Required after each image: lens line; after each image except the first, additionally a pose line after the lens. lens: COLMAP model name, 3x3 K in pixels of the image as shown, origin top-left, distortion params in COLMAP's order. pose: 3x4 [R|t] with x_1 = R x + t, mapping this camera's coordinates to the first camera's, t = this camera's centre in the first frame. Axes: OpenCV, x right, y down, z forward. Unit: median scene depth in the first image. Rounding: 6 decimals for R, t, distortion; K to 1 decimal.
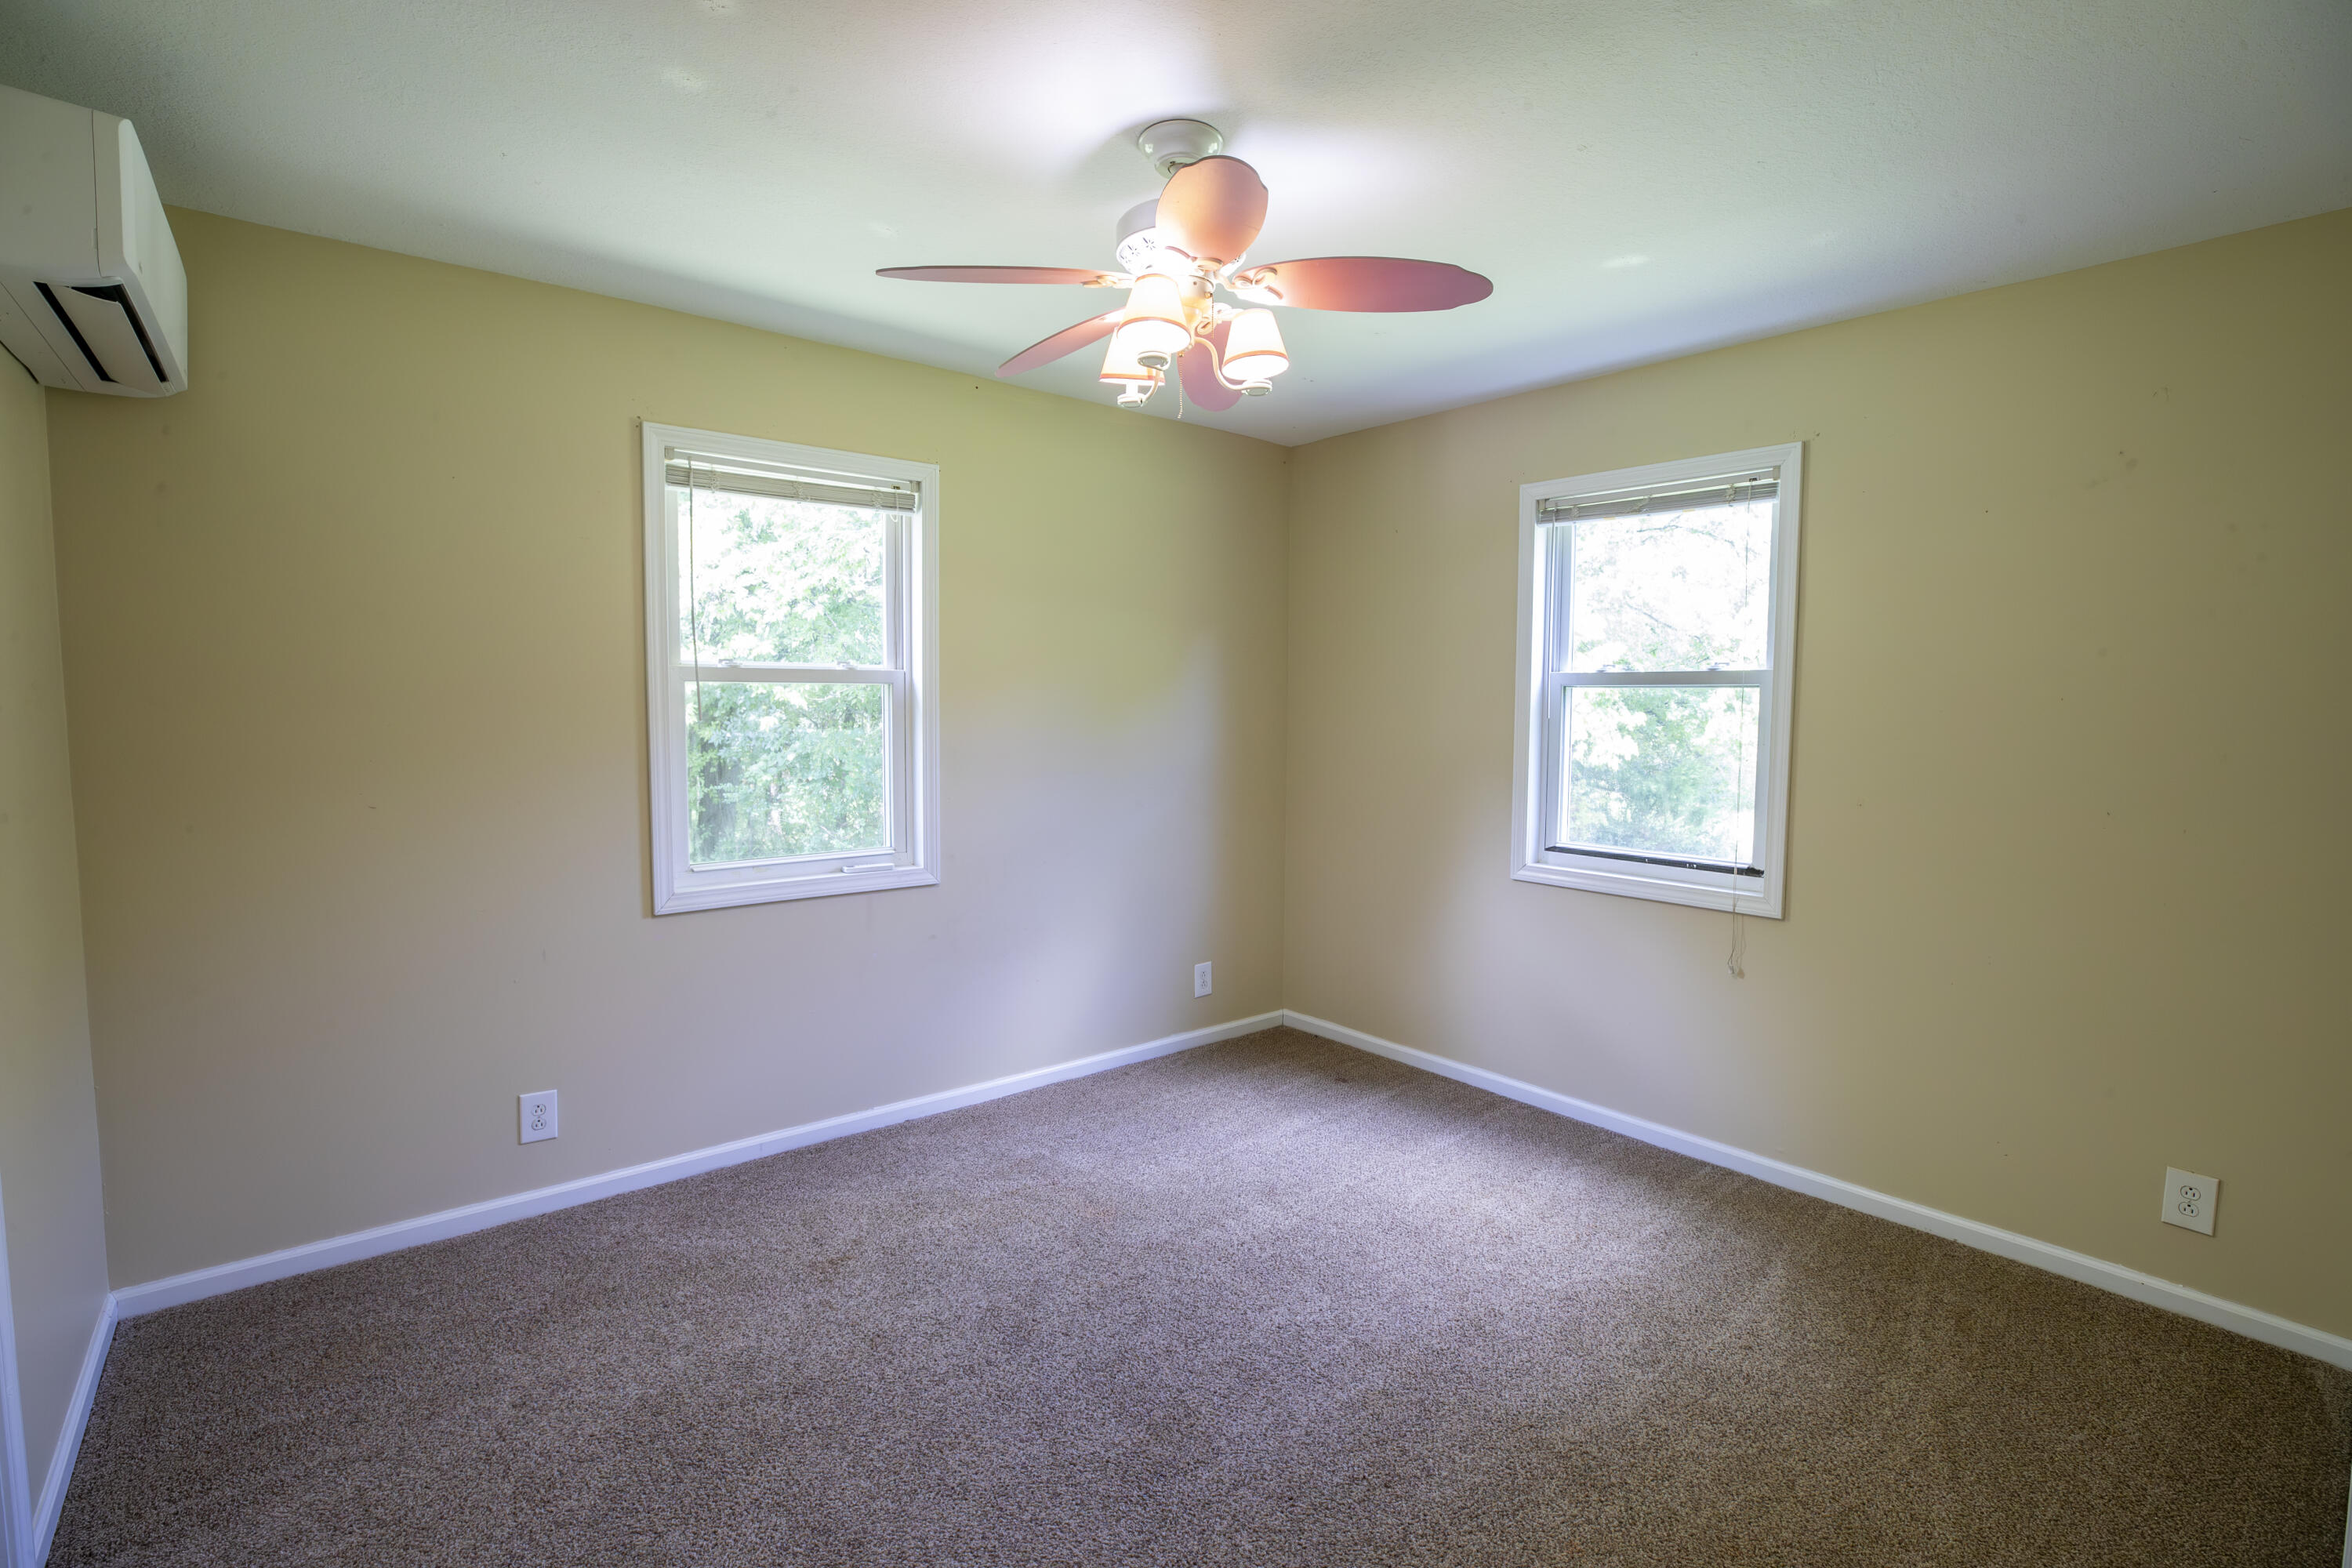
lens RADIAL K [[1076.2, 0, 1187.3], [0, 1076.2, 786.8], [0, 0, 1]] dist [-0.053318, 0.014331]
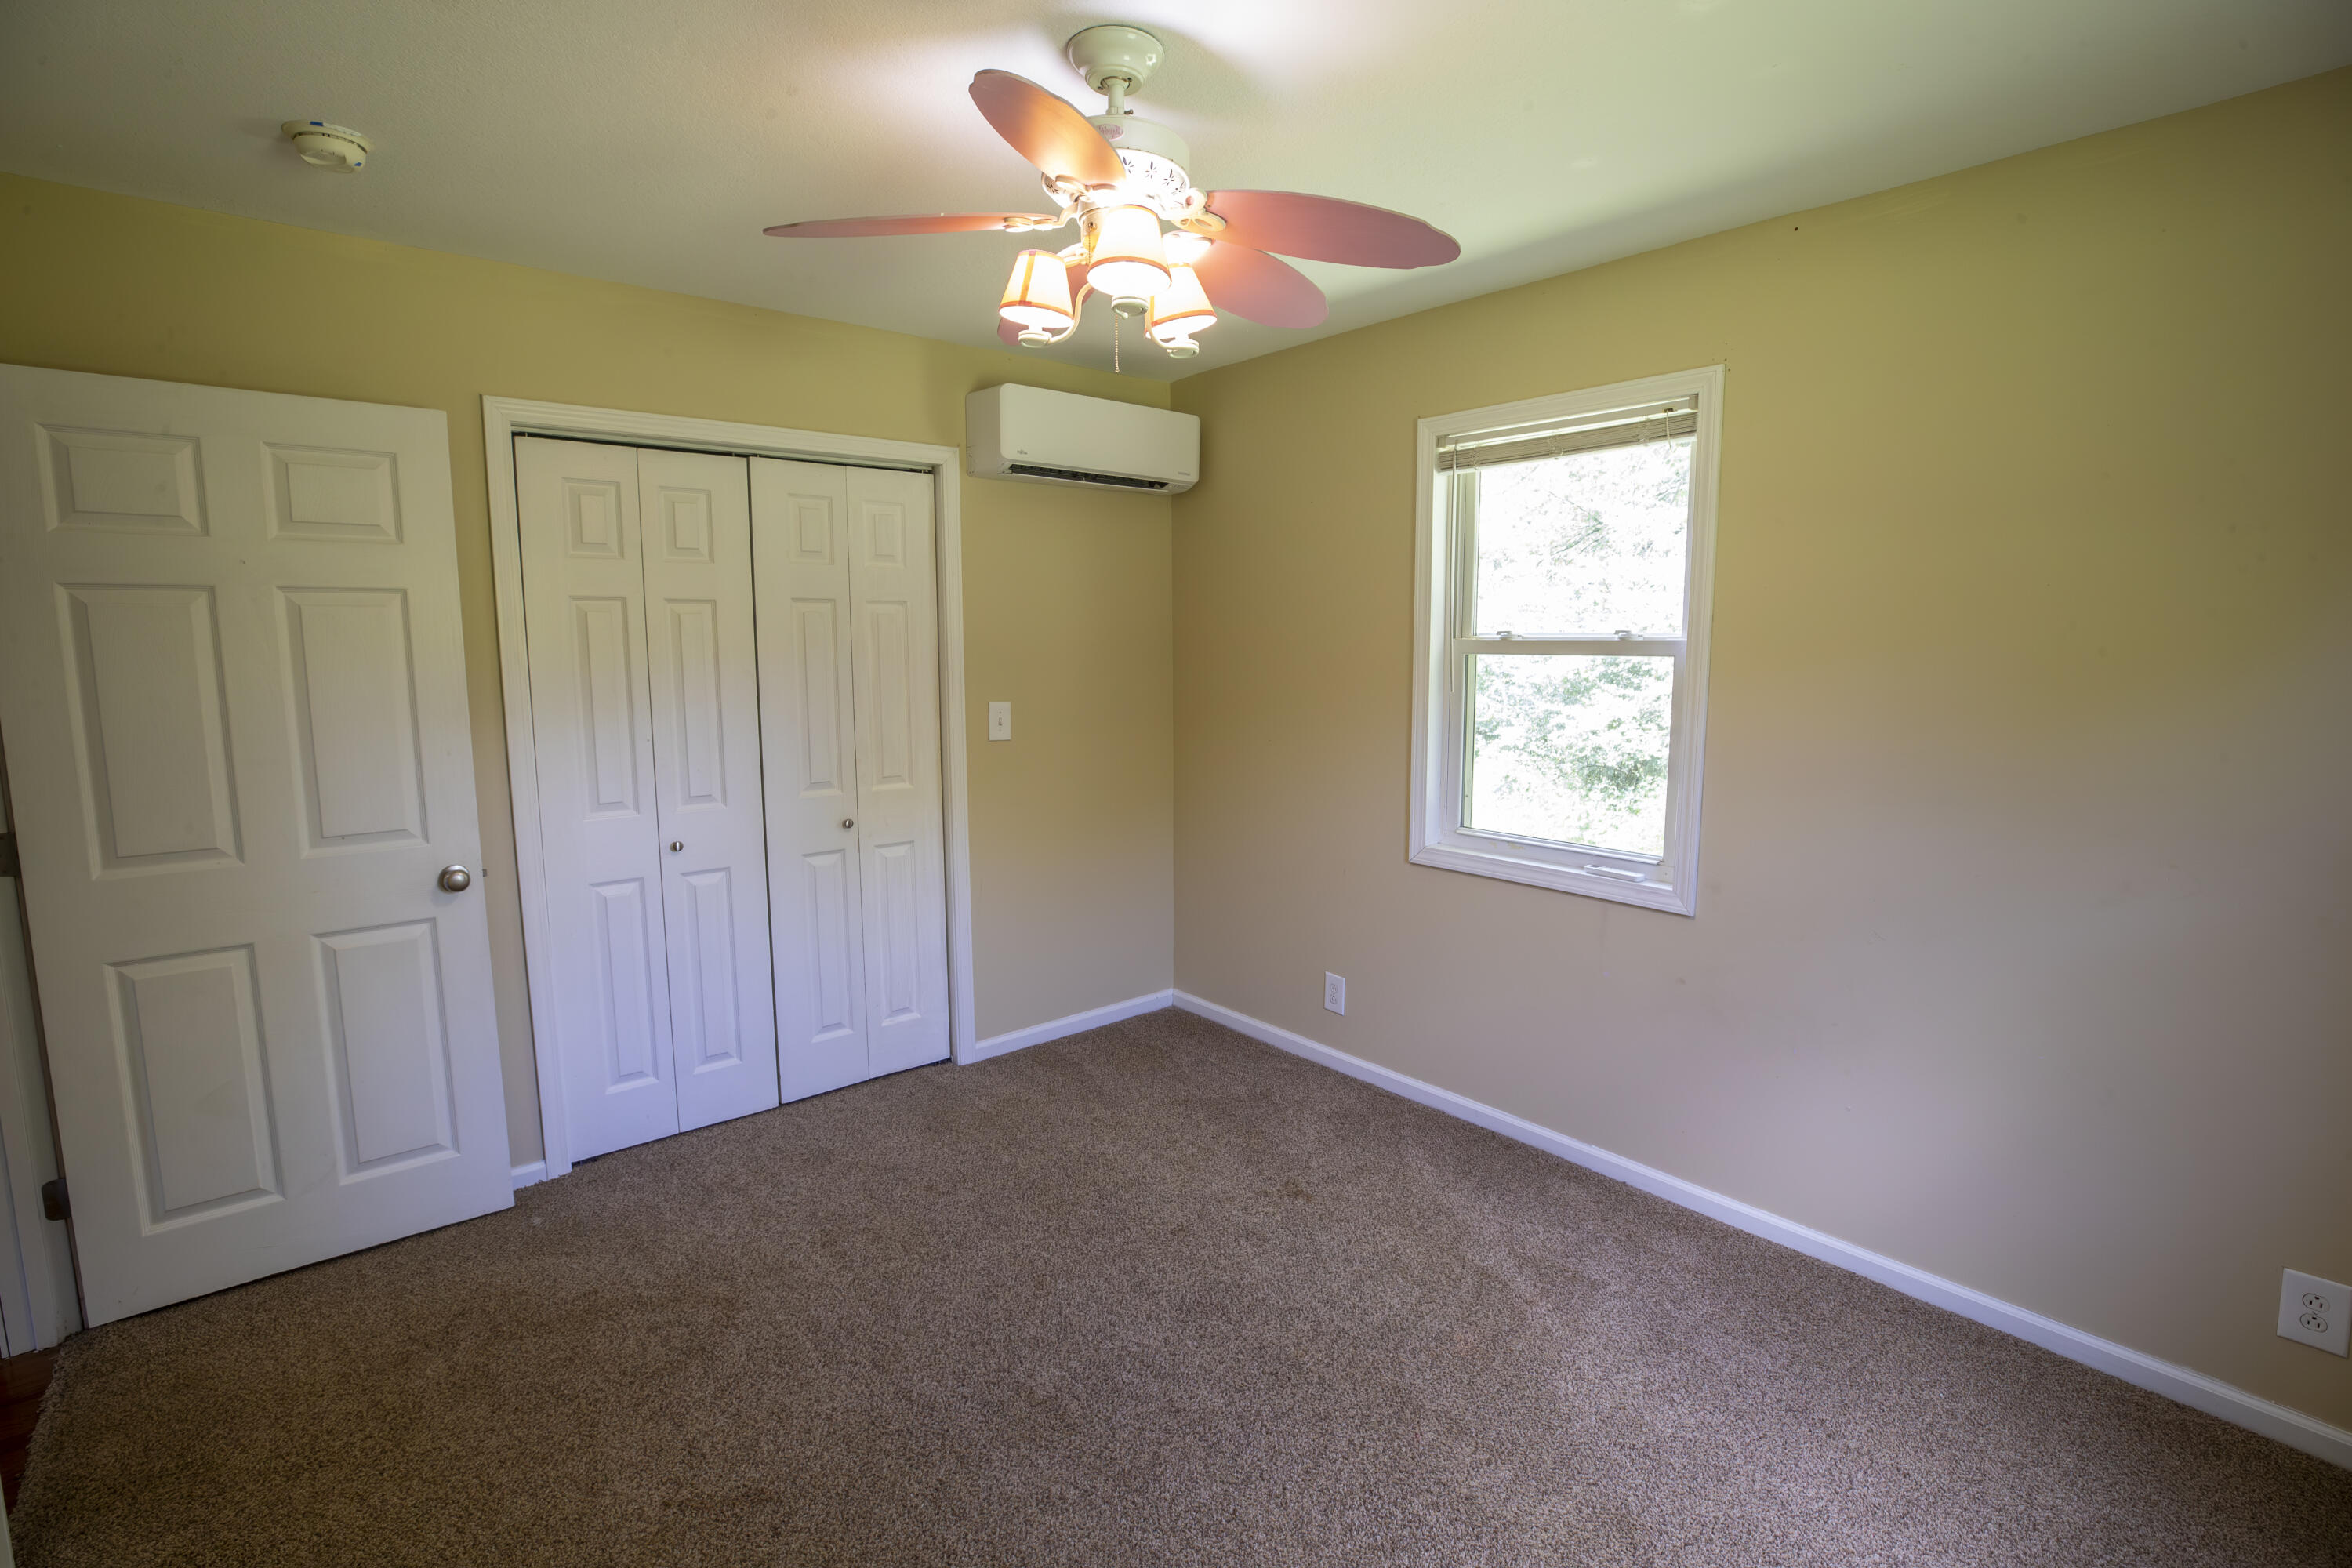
lens RADIAL K [[1090.4, 0, 1176.0], [0, 1090.4, 784.0], [0, 0, 1]] dist [-0.033821, 0.009241]
pose [[0.004071, 0.123497, -0.992337, 0.642419], [-0.087559, 0.988577, 0.122670, -0.081185], [0.996151, 0.086389, 0.014838, 0.736630]]
